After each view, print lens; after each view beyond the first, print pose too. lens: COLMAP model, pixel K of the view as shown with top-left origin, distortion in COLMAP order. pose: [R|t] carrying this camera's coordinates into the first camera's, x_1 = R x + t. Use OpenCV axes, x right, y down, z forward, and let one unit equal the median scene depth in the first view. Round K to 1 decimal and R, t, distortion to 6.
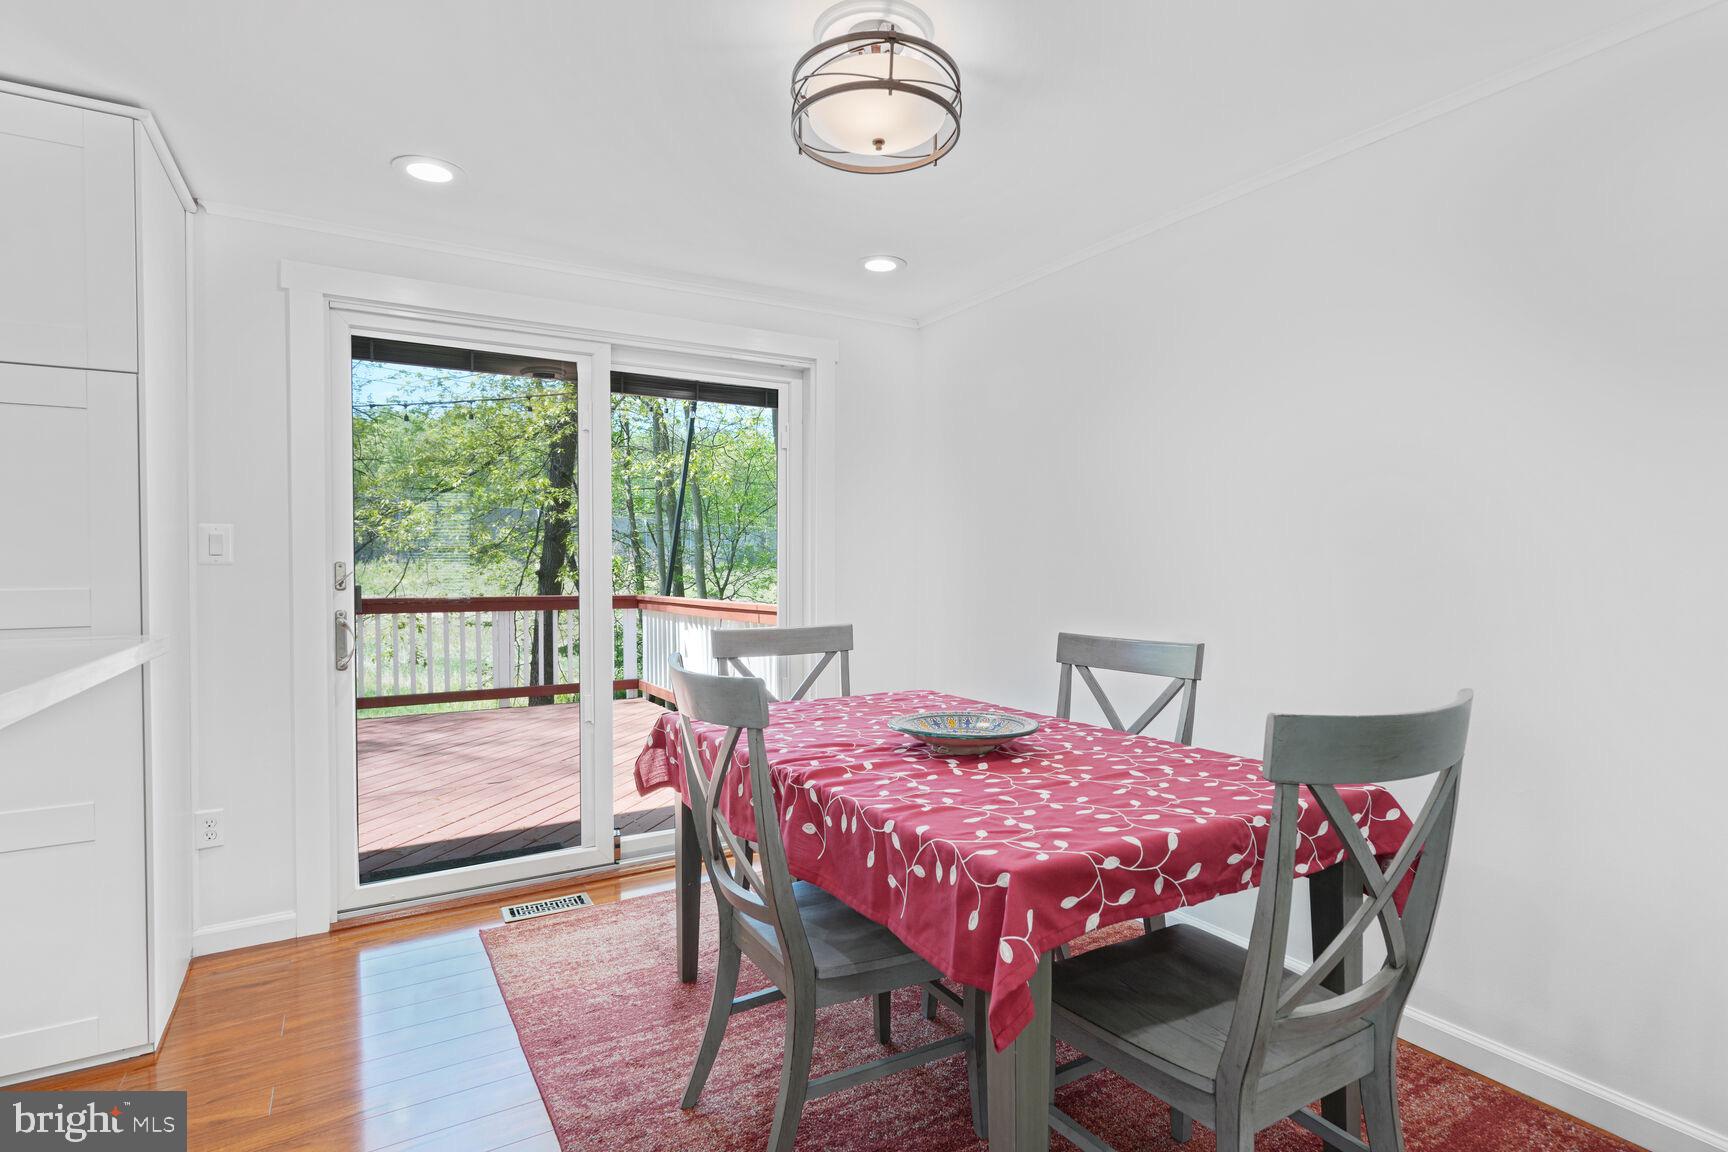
lens RADIAL K [[861.9, 0, 863.3], [0, 861.9, 581.3], [0, 0, 1]] dist [-0.000981, -0.000190]
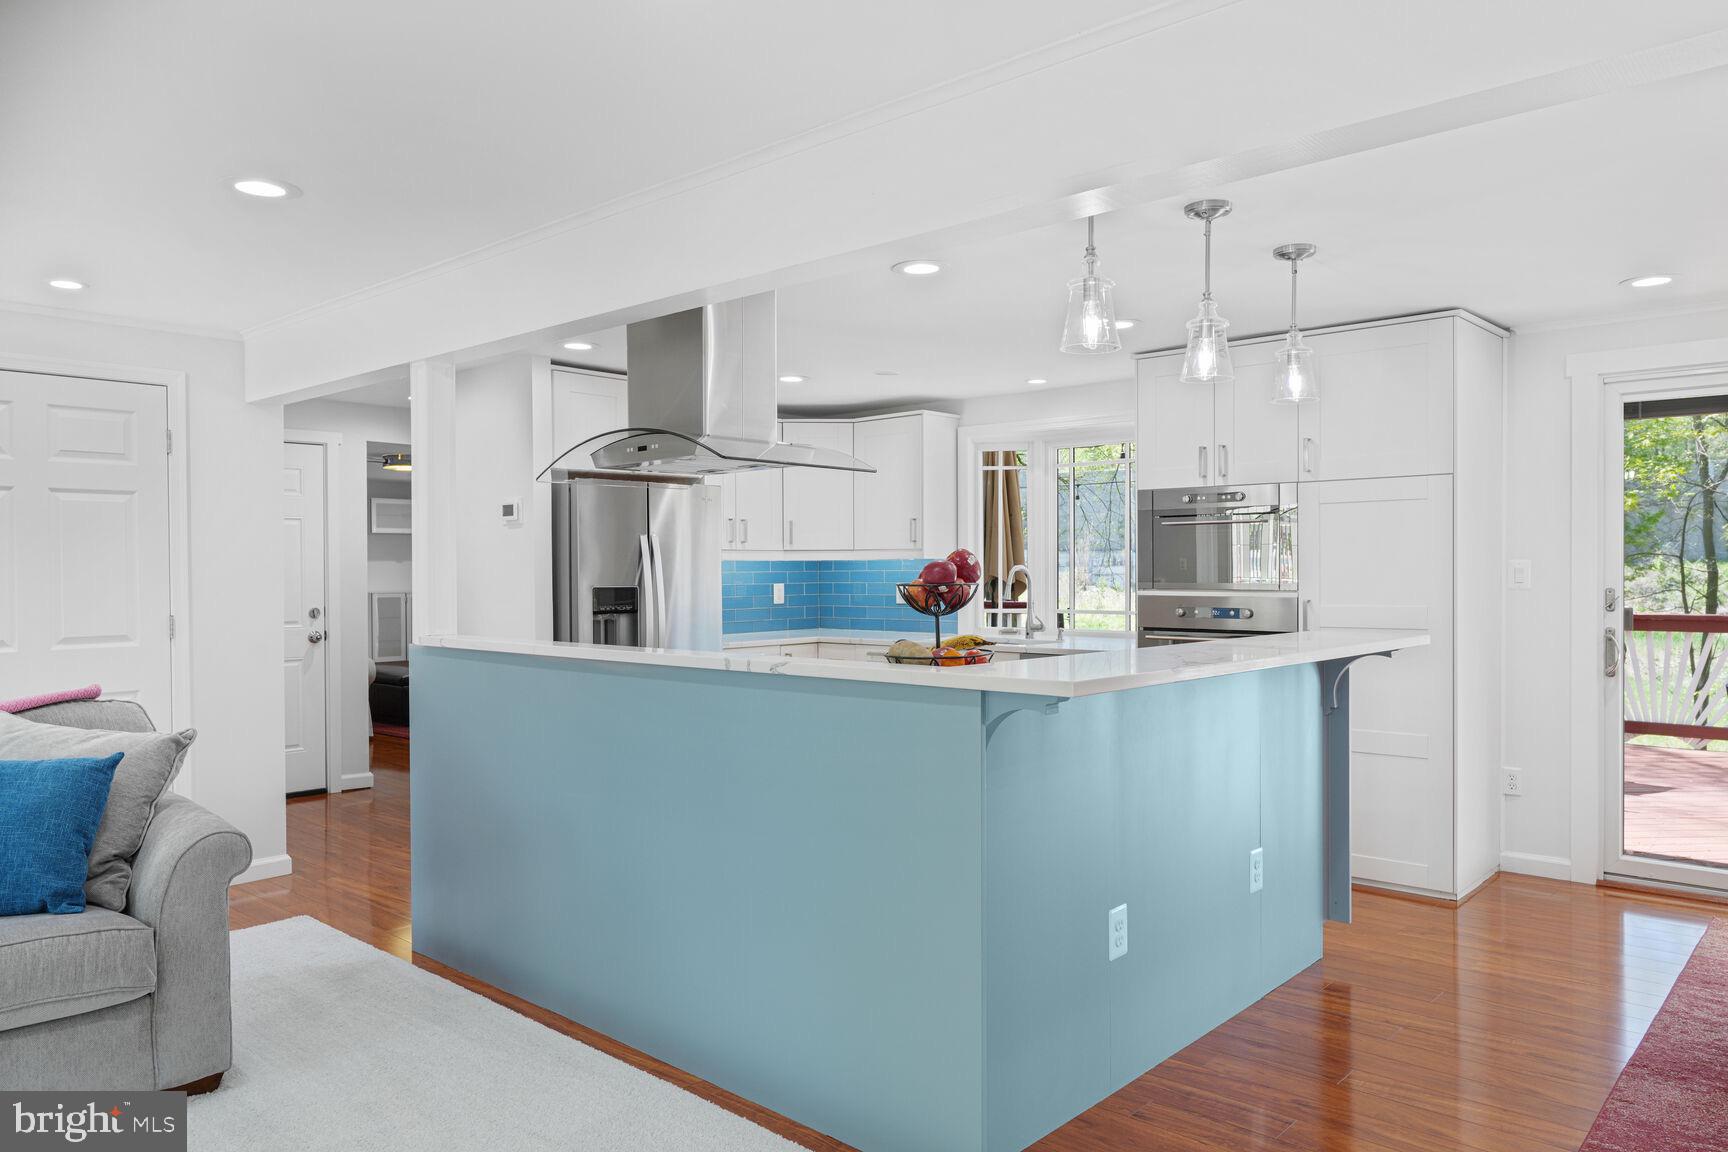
lens RADIAL K [[1191.2, 0, 864.2], [0, 1191.2, 575.8], [0, 0, 1]] dist [-0.000803, -0.000360]
pose [[0.295649, 0.010981, -0.955234, 0.703709], [-0.004275, 0.999939, 0.010172, -0.052756], [0.955287, 0.001076, 0.295677, -0.518544]]
